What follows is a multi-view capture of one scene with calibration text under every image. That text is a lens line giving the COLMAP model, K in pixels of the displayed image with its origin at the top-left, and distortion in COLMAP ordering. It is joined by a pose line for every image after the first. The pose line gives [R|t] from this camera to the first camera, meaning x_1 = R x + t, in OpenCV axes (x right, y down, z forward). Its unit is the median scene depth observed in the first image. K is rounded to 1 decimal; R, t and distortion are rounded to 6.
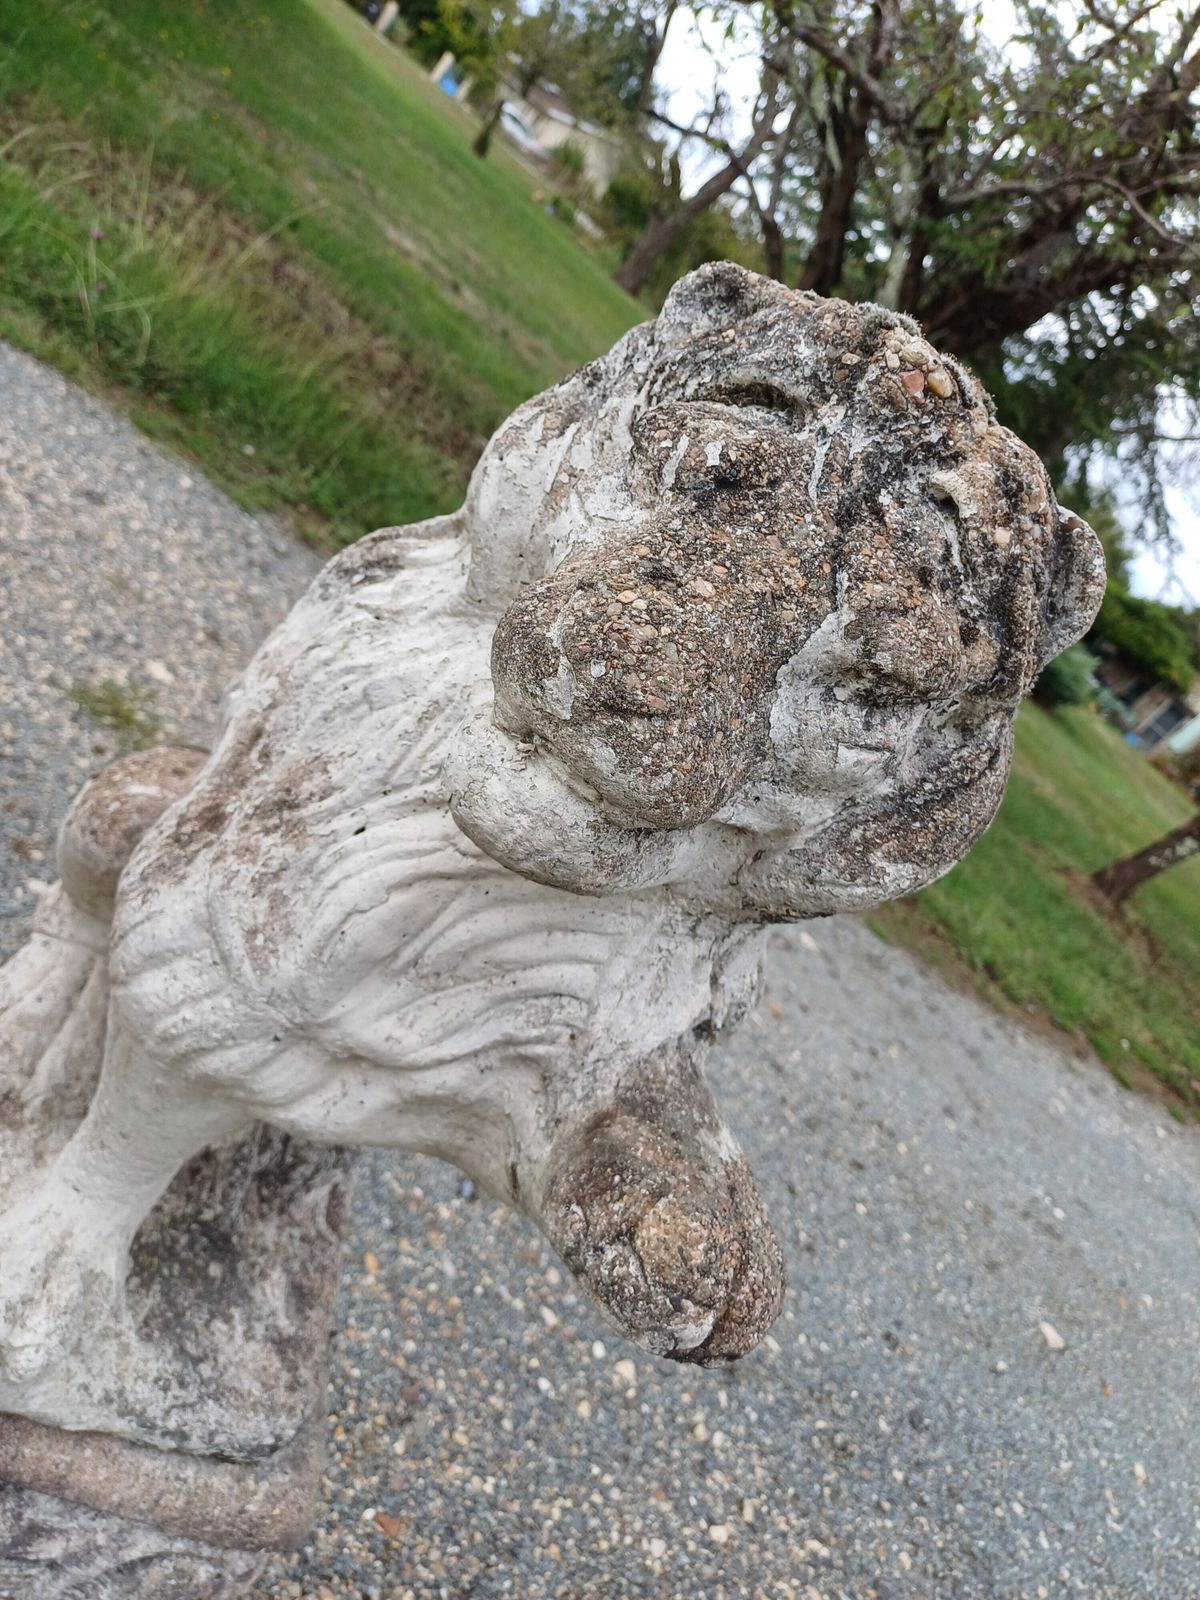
lens RADIAL K [[1198.9, 0, 621.2], [0, 1198.9, 783.9], [0, 0, 1]] dist [0.096734, -0.108596]
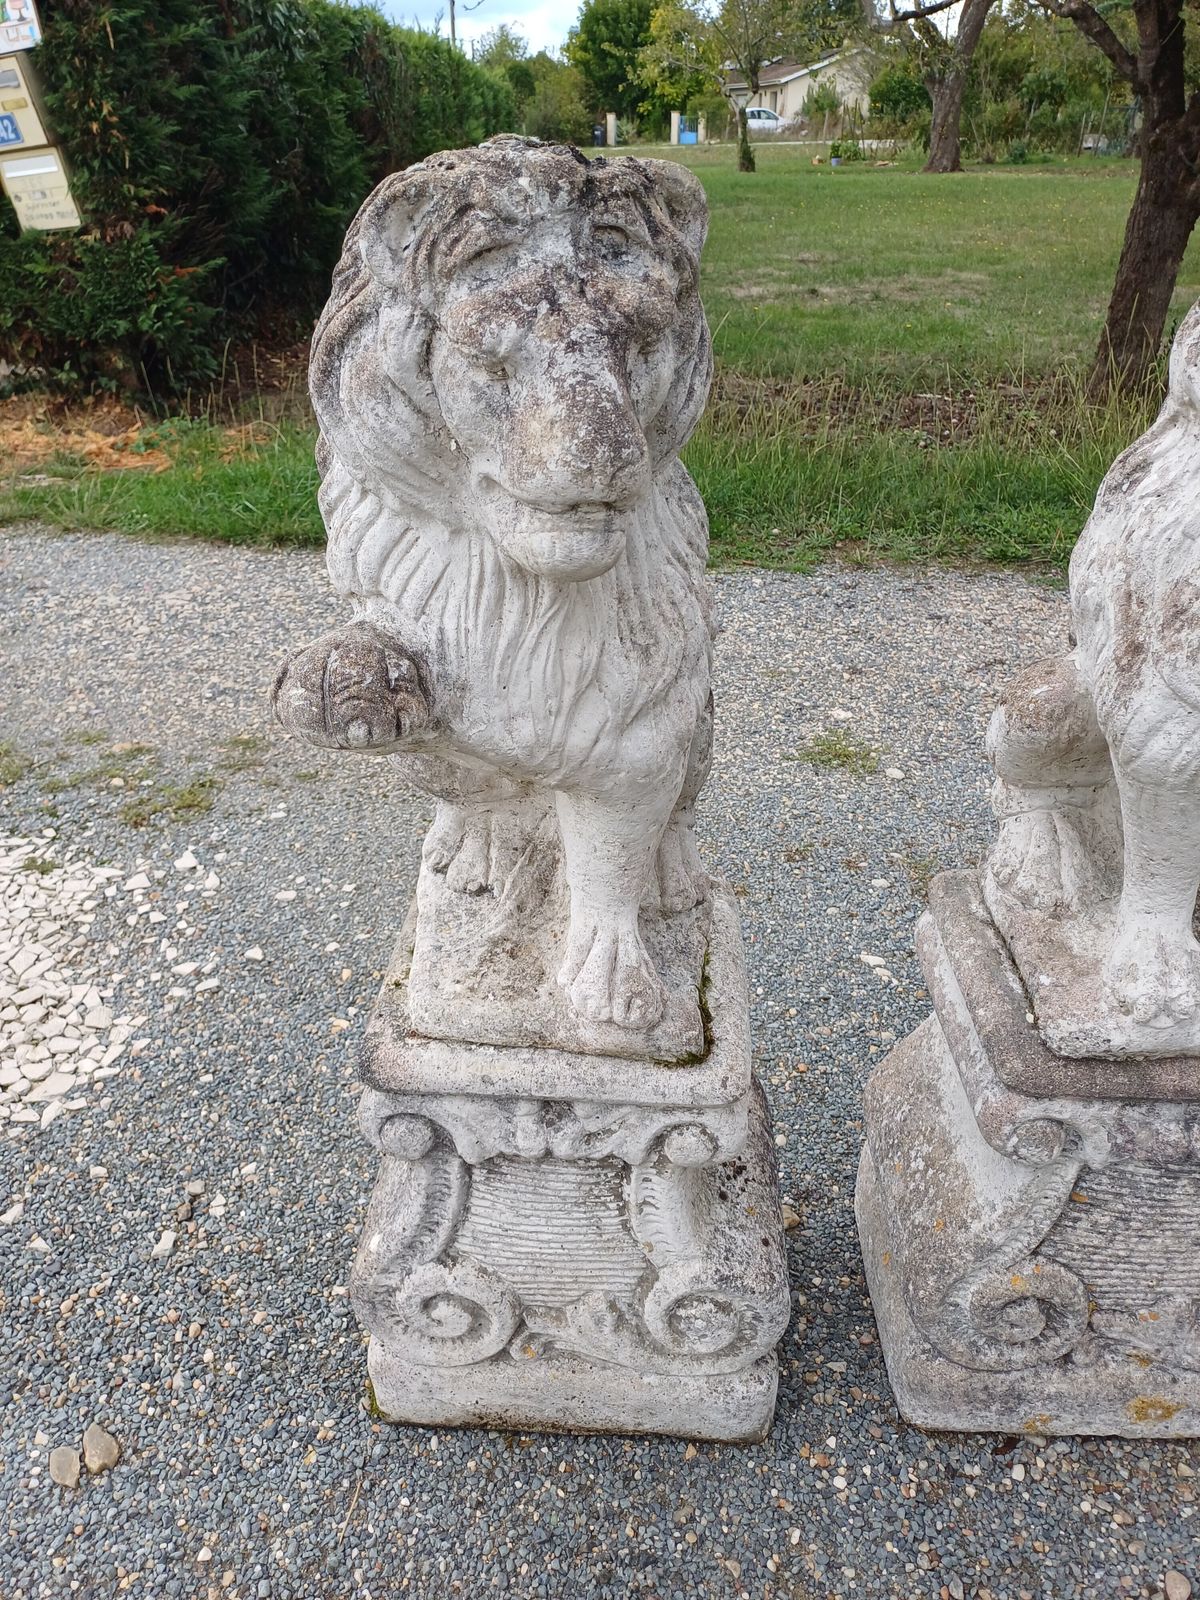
lens RADIAL K [[1197.3, 0, 585.8], [0, 1197.3, 794.3], [0, 0, 1]] dist [0.058538, -0.040134]
pose [[0.744688, -0.484452, -0.459071, -0.270993], [0.483551, 0.865729, -0.129194, 0.064667], [0.460019, -0.125776, 0.878955, -1.076932]]
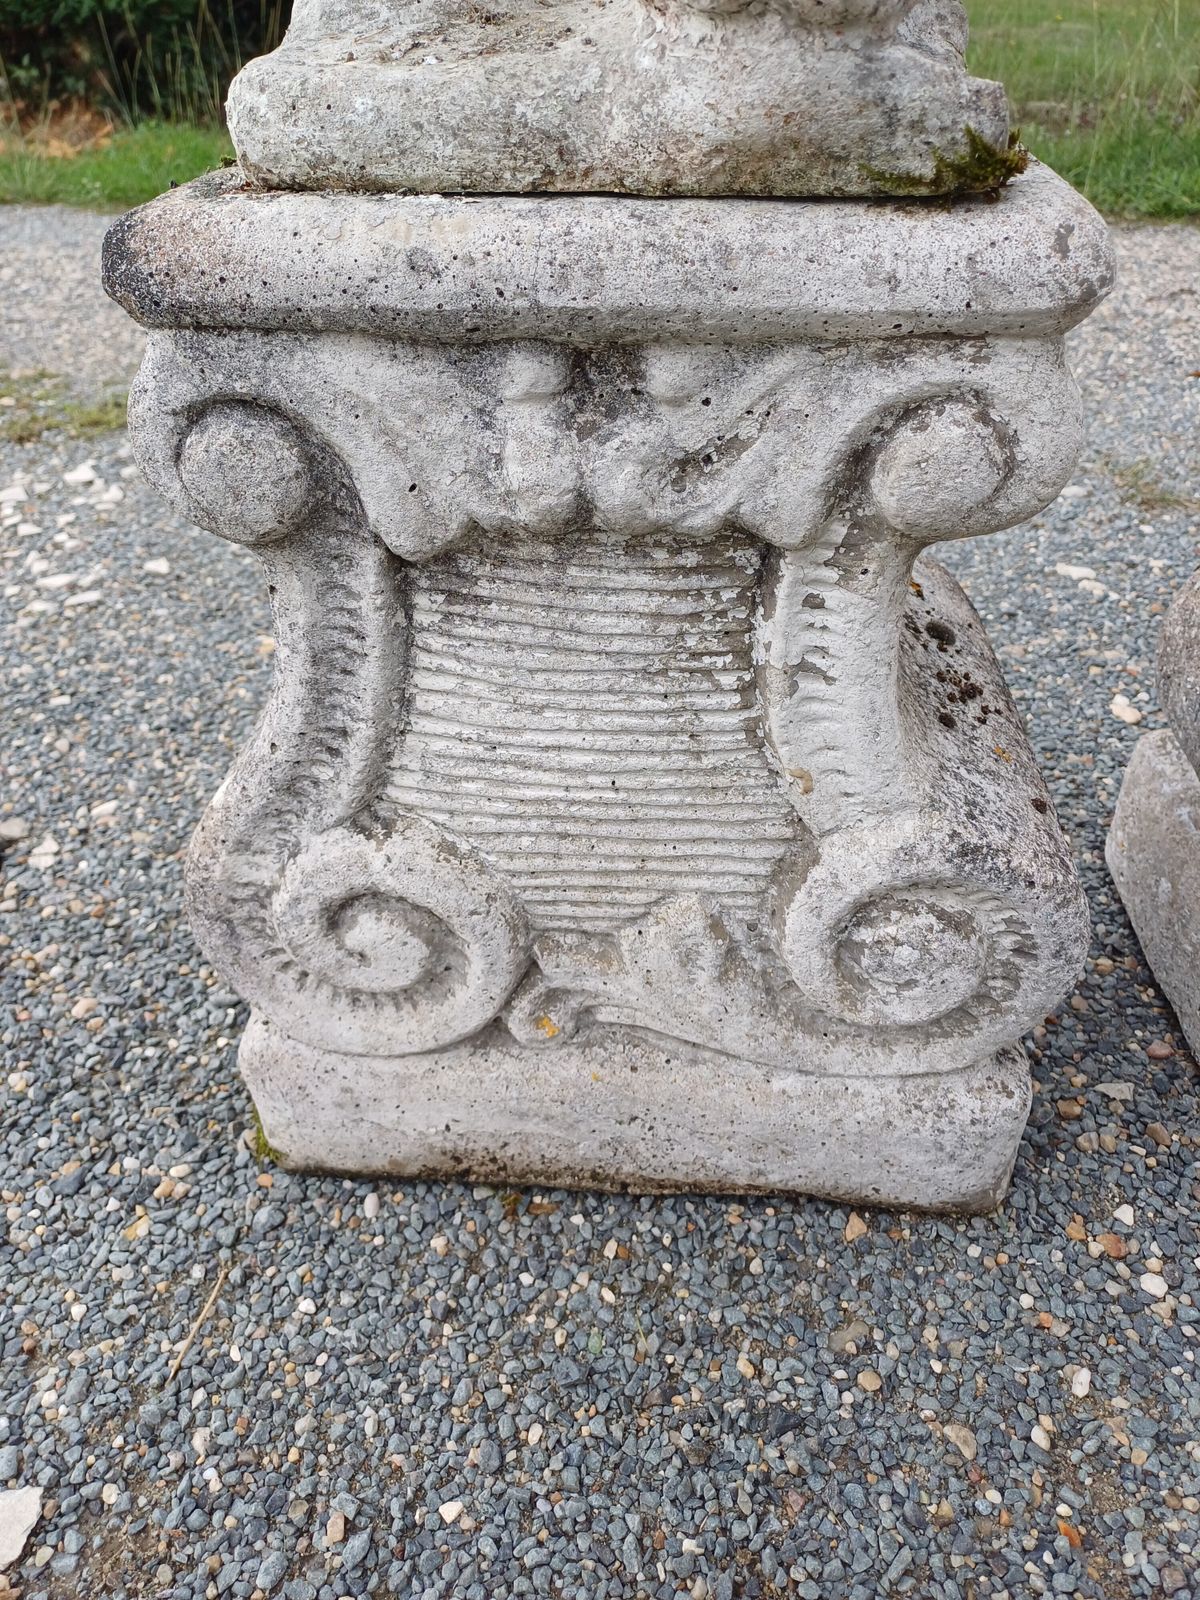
lens RADIAL K [[1205.5, 0, 602.7], [0, 1205.5, 785.0], [0, 0, 1]] dist [0.061889, -0.065388]
pose [[0.736149, -0.432607, -0.520515, -1.386454], [0.477317, 0.877077, -0.053896, 0.620773], [0.479848, -0.208776, 0.852150, 0.063340]]
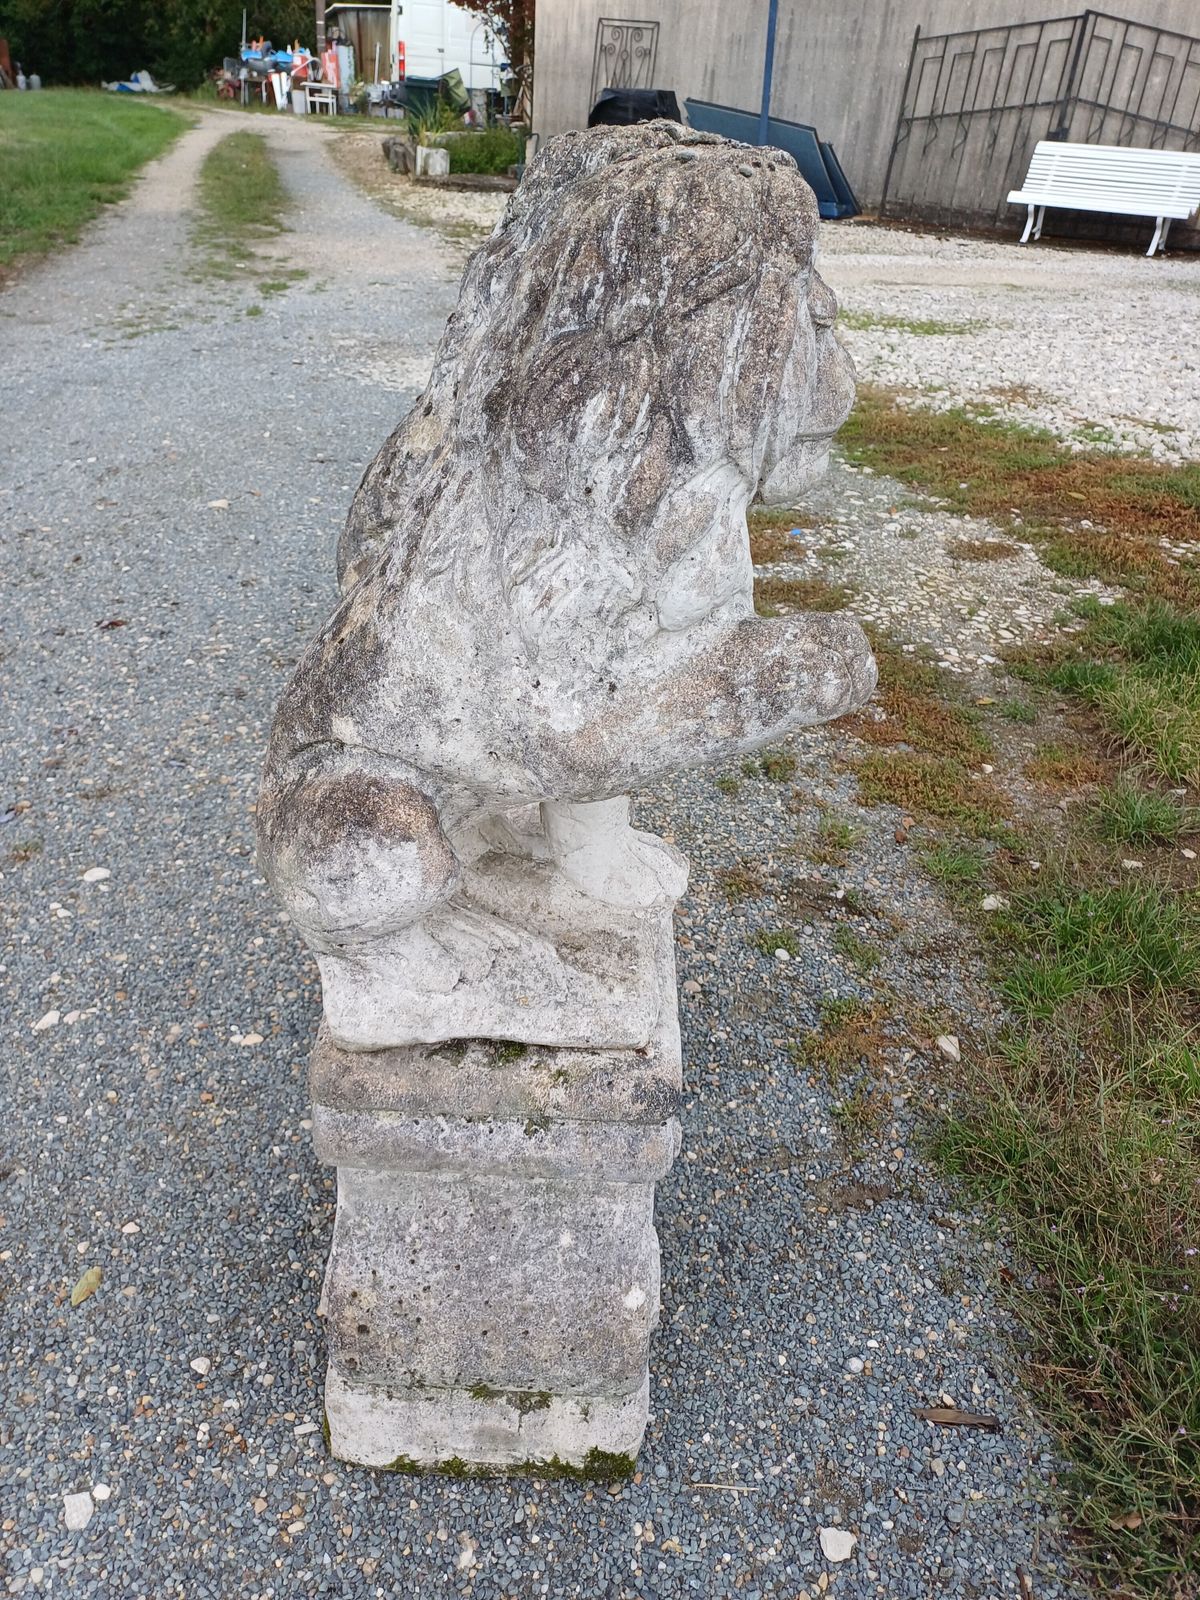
lens RADIAL K [[1188.5, 0, 590.6], [0, 1188.5, 800.6], [0, 0, 1]] dist [0.062437, -0.045710]
pose [[0.159449, -0.930615, 0.329441, -2.245513], [0.461564, 0.365266, 0.808418, -2.190031], [-0.872659, 0.023156, 0.487780, -0.226207]]
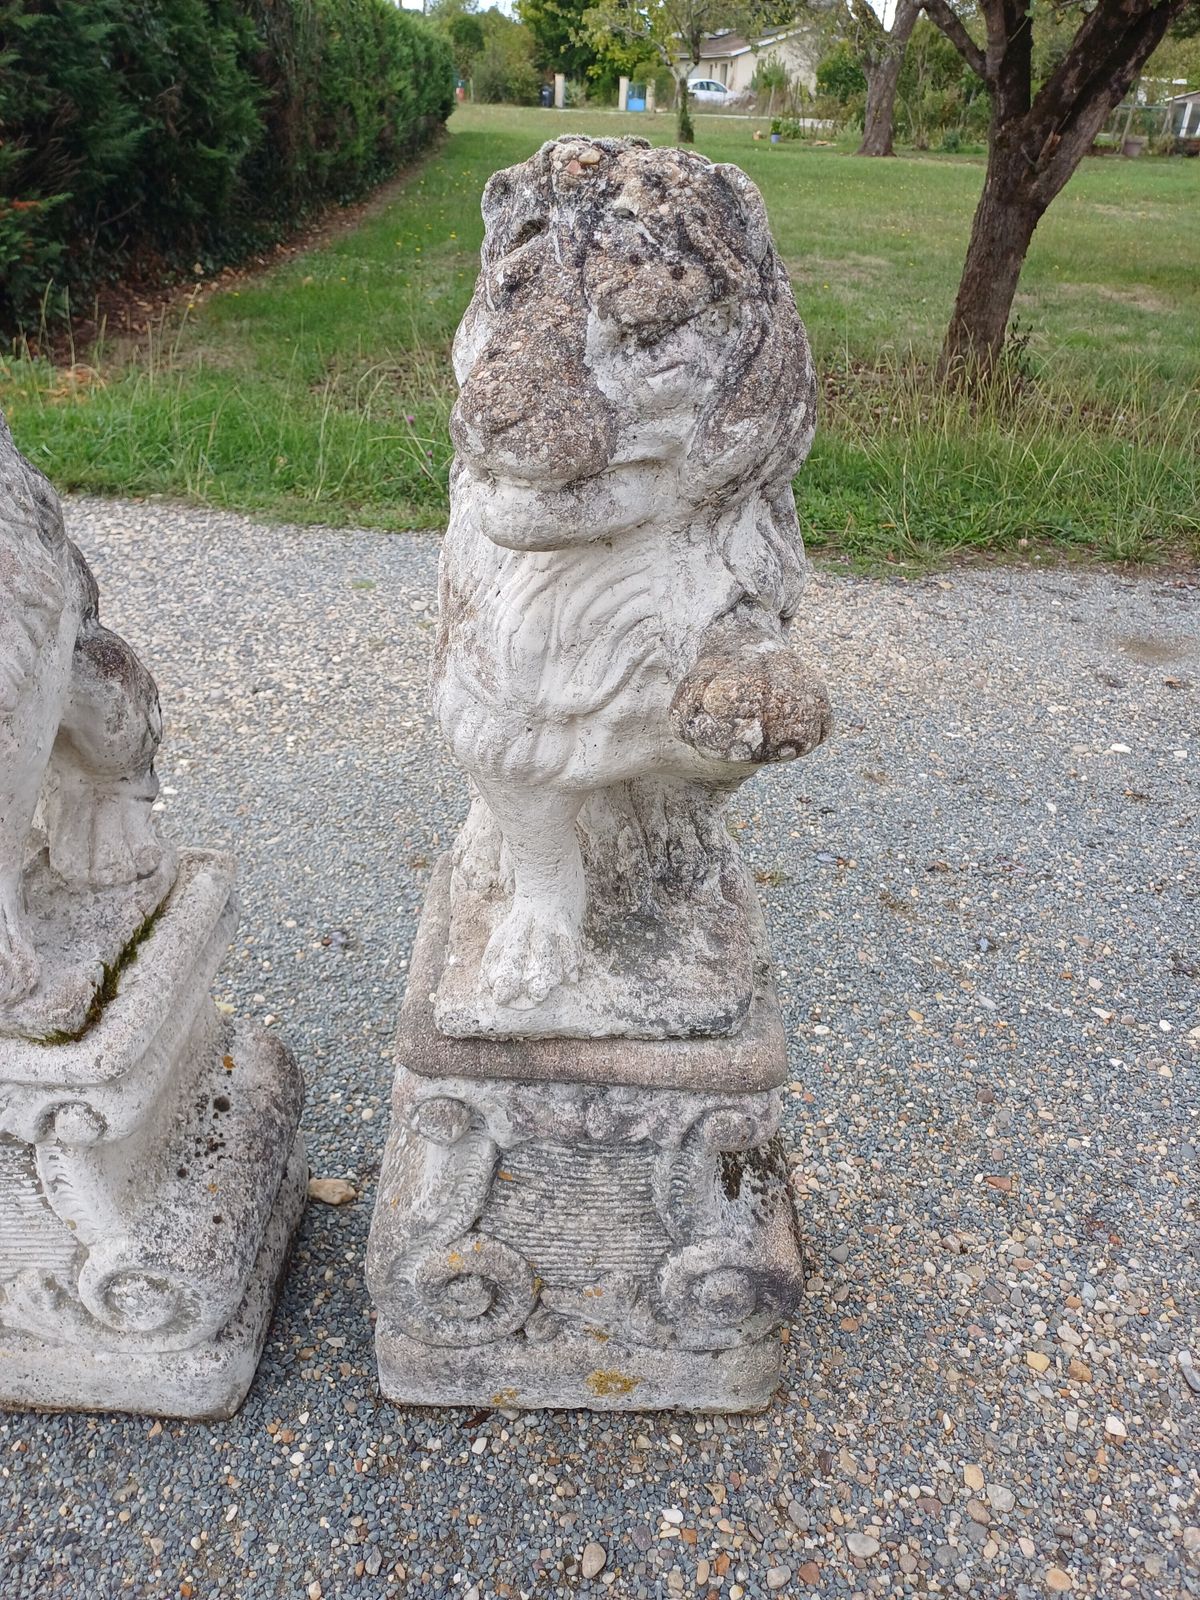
lens RADIAL K [[1196.6, 0, 596.6], [0, 1196.6, 776.6], [0, 0, 1]] dist [0.062583, -0.047066]
pose [[0.785947, -0.452855, -0.420963, 0.558706], [0.460210, 0.883151, -0.090835, 0.554881], [0.412909, -0.122340, 0.902518, -0.583264]]
